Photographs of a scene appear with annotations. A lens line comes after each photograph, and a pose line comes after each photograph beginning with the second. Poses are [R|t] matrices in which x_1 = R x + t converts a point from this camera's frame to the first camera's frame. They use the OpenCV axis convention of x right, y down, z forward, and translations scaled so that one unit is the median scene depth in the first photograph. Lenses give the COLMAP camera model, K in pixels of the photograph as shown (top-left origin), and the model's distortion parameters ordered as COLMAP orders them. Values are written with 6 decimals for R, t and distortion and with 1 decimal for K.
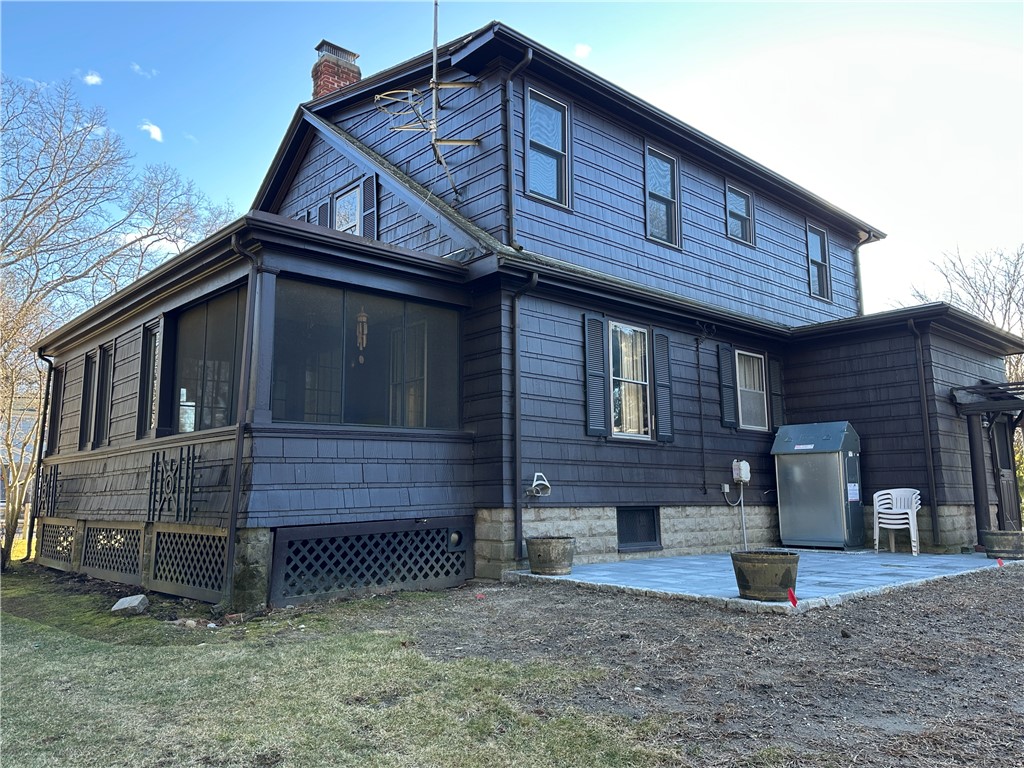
lens RADIAL K [[775.2, 0, 503.9], [0, 775.2, 356.5], [0, 0, 1]] dist [0.024864, -0.011446]
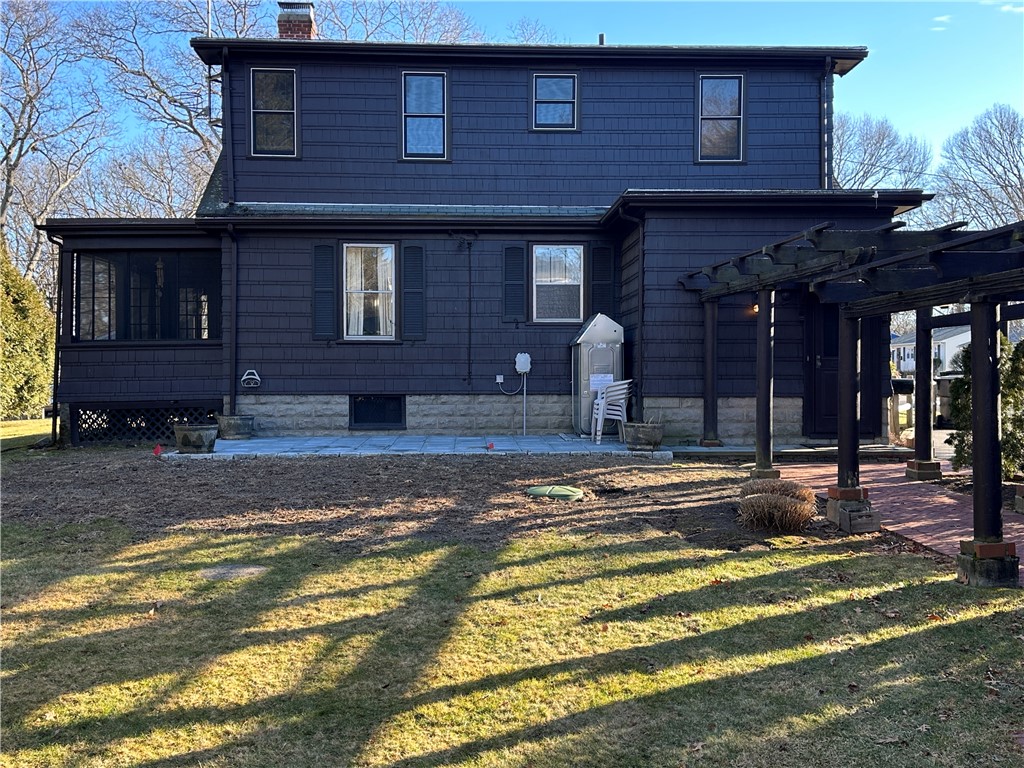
lens RADIAL K [[1044.6, 0, 511.1], [0, 1044.6, 385.6], [0, 0, 1]] dist [0.030463, 0.000000]
pose [[0.771331, 0.006900, -0.636396, 1.360437], [0.111599, 0.982982, 0.145919, -0.037139], [0.626573, -0.183573, 0.757435, -0.112232]]
